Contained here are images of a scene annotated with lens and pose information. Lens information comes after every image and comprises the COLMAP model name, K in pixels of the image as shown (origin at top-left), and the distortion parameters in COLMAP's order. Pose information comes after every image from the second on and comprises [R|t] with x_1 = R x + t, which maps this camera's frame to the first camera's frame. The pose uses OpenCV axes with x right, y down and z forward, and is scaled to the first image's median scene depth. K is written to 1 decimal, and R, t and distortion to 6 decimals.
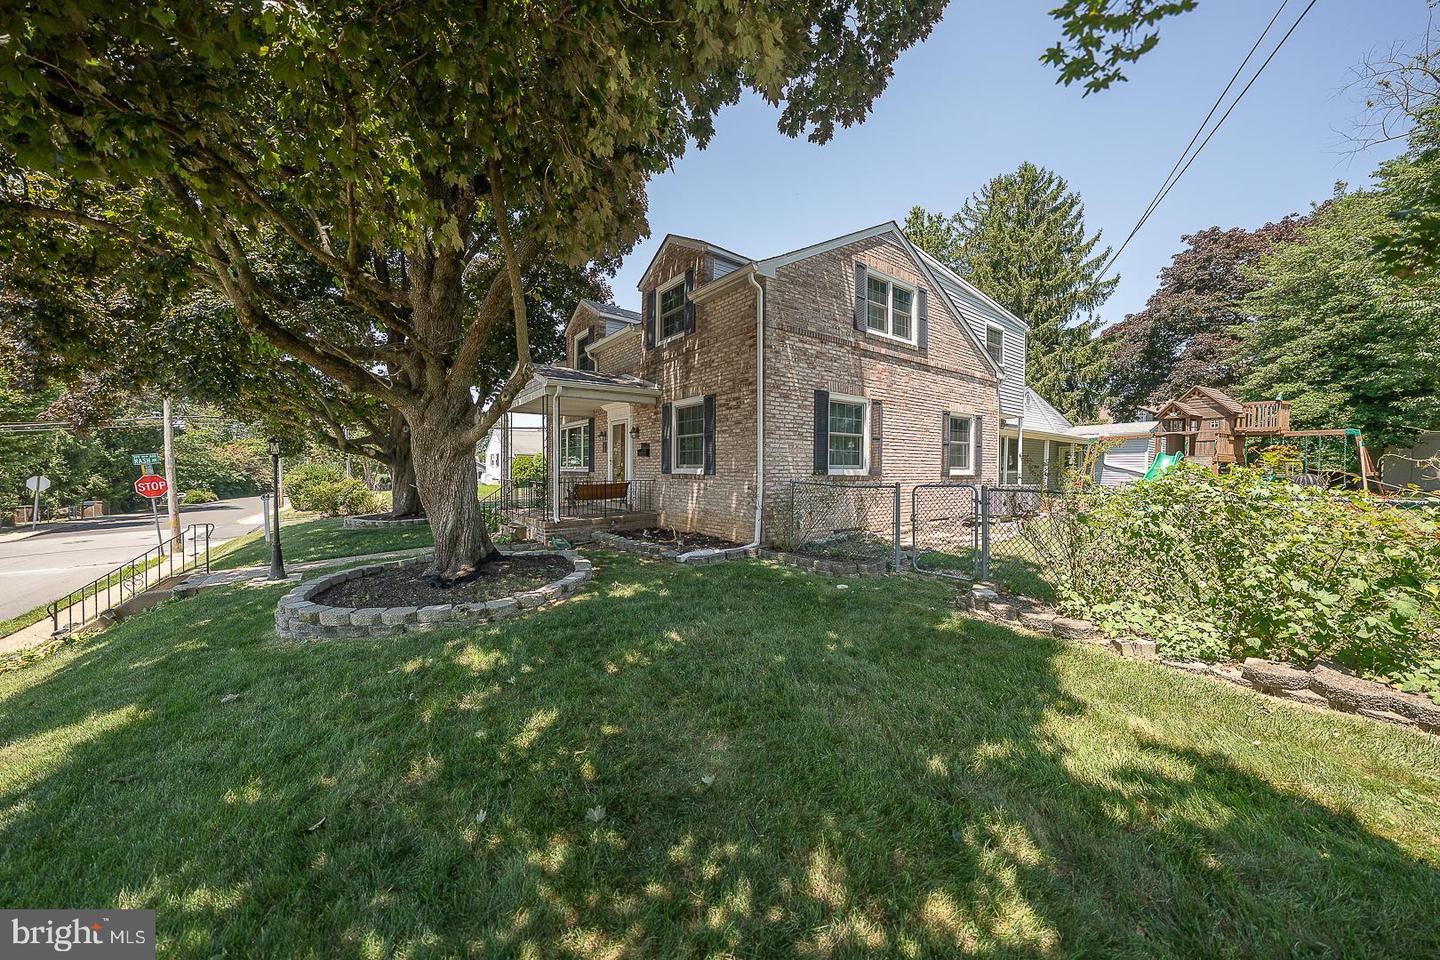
lens RADIAL K [[492.9, 0, 724.3], [0, 492.9, 476.5], [0, 0, 1]] dist [-0.031139, 0.007151]
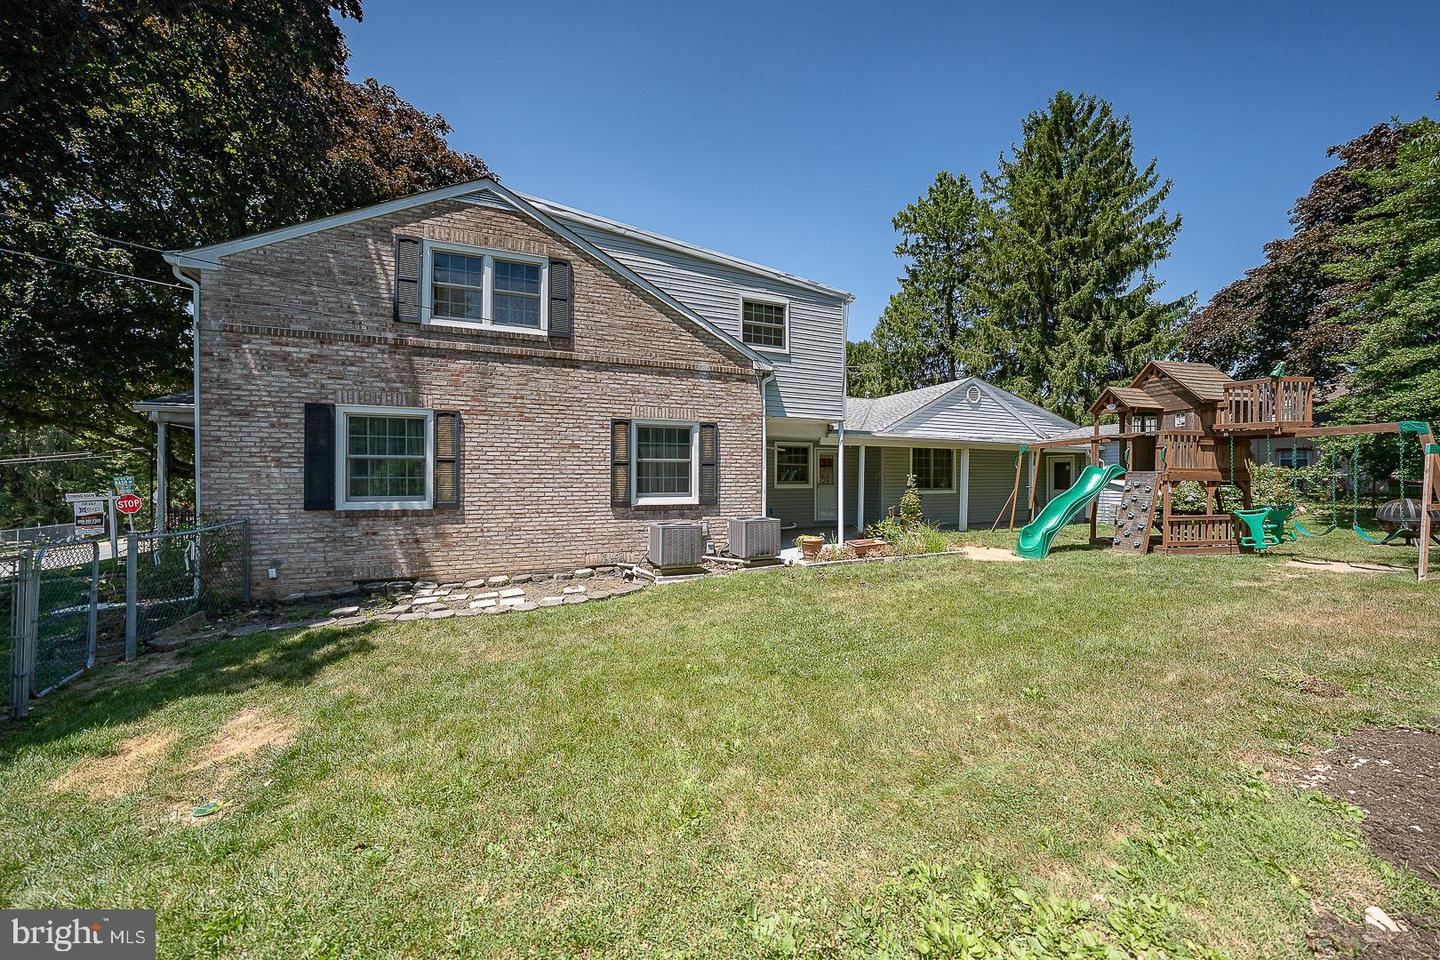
lens RADIAL K [[492.9, 0, 724.3], [0, 492.9, 476.5], [0, 0, 1]] dist [-0.031139, 0.007151]
pose [[0.967027, -0.006007, -0.254603, 0.612318], [0.001247, 0.999821, -0.018852, -0.025045], [0.254670, 0.017913, 0.966862, 0.248903]]
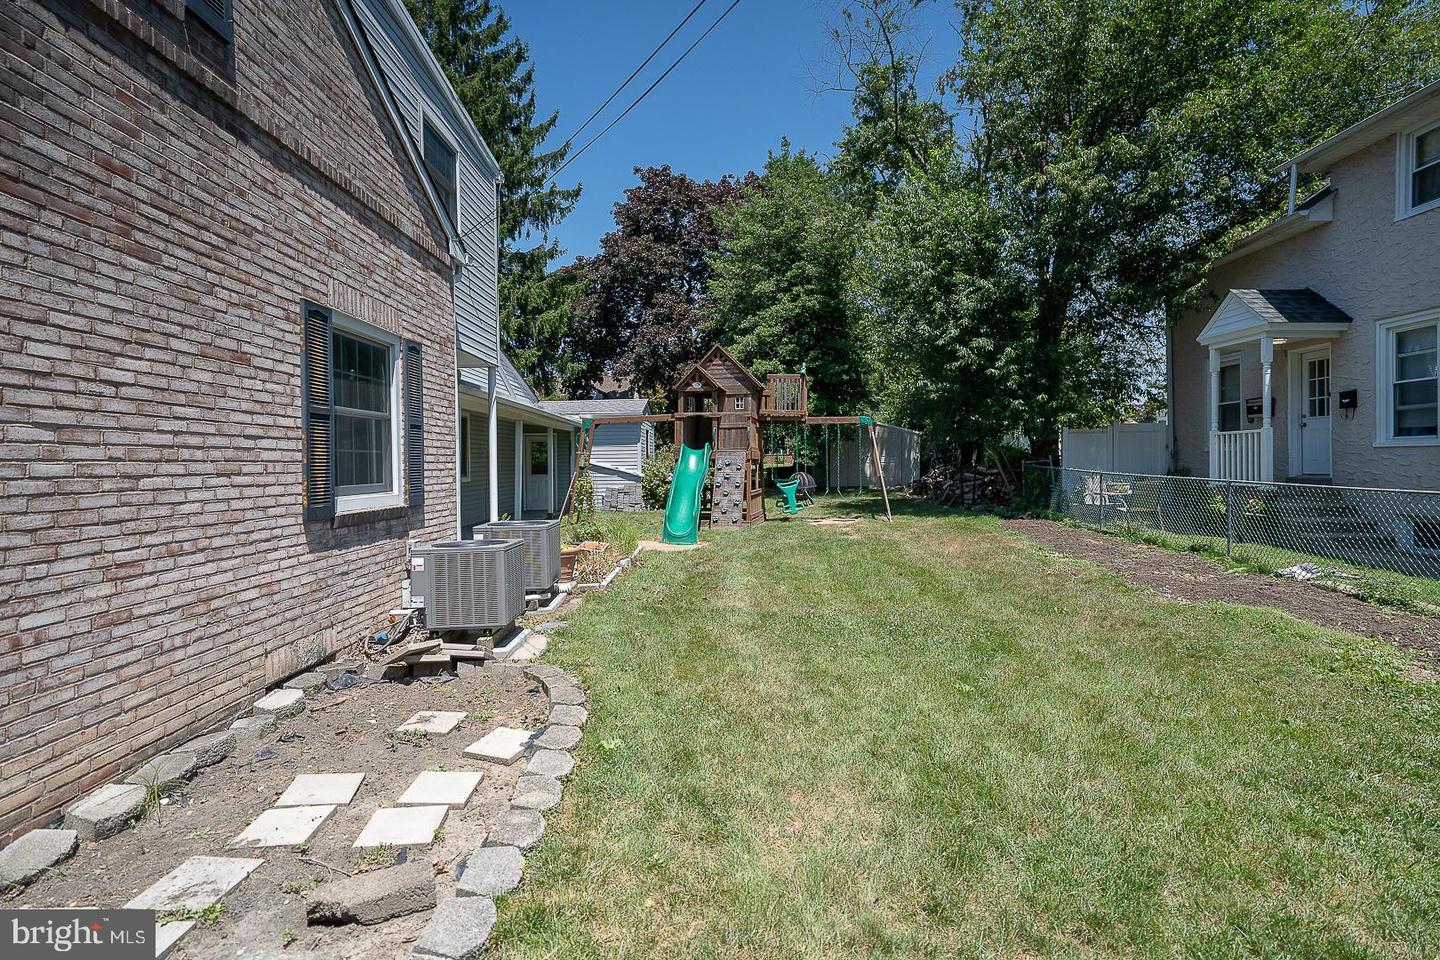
lens RADIAL K [[722.2, 0, 726.6], [0, 722.2, 473.5], [0, 0, 1]] dist [0.001708, 0.000038]
pose [[0.594702, -0.025518, 0.803541, 0.188536], [0.029376, 0.999518, 0.010000, -0.020876], [-0.803410, 0.017657, 0.595165, 0.413250]]
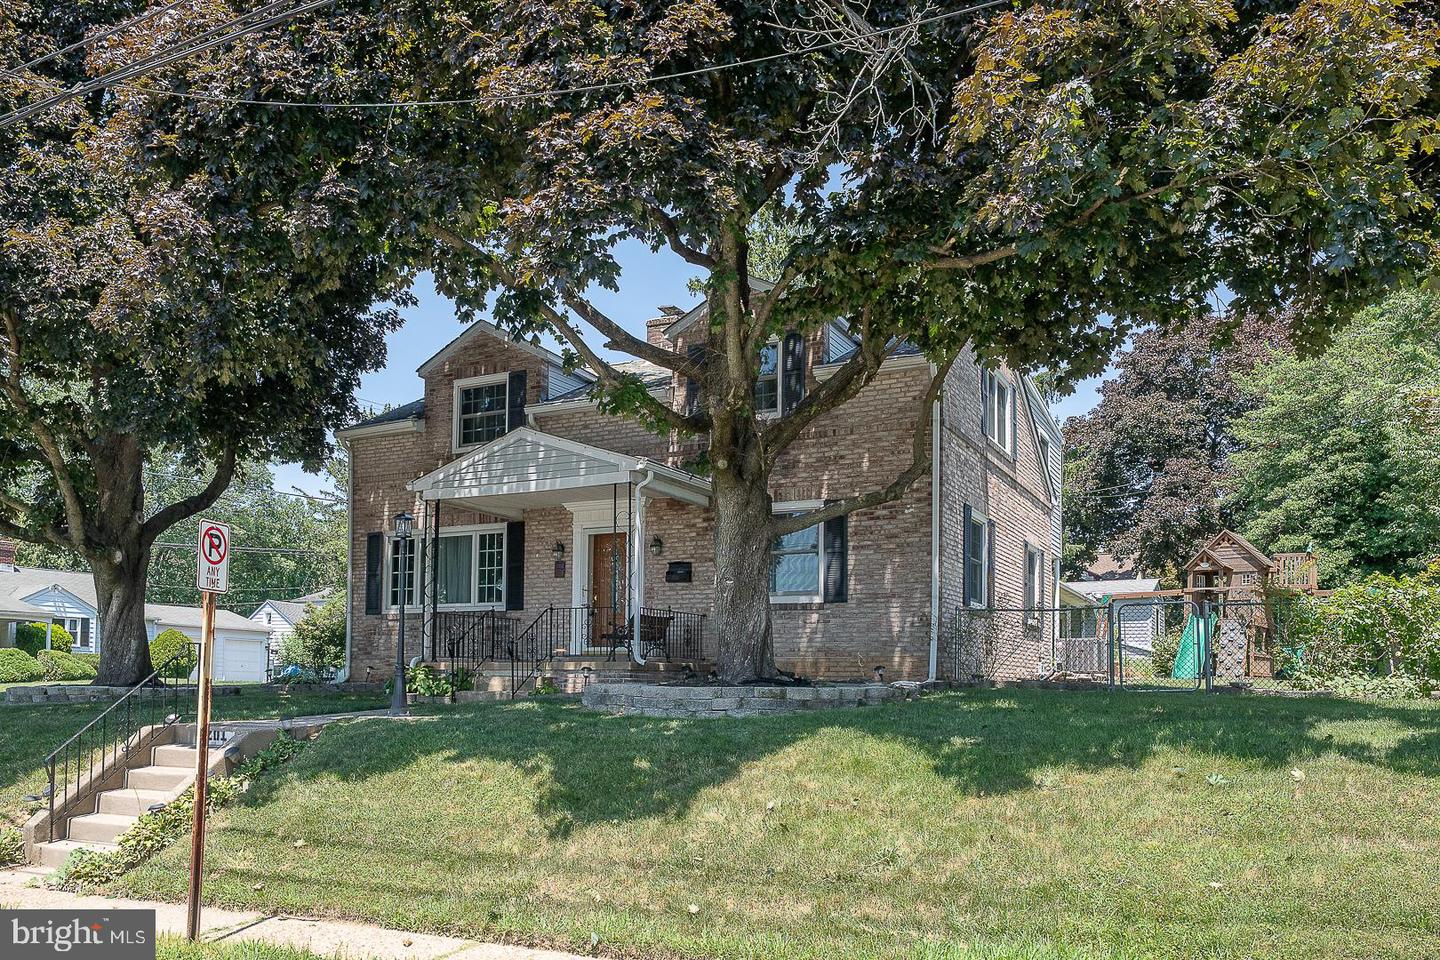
lens RADIAL K [[1144.3, 0, 662.8], [0, 1144.3, 647.1], [0, 0, 1]] dist [0.014746, 0.002371]
pose [[0.910627, 0.022070, 0.412640, -0.644171], [-0.002539, 0.998853, -0.047820, 0.097133], [-0.413222, 0.042499, 0.909638, -0.327042]]
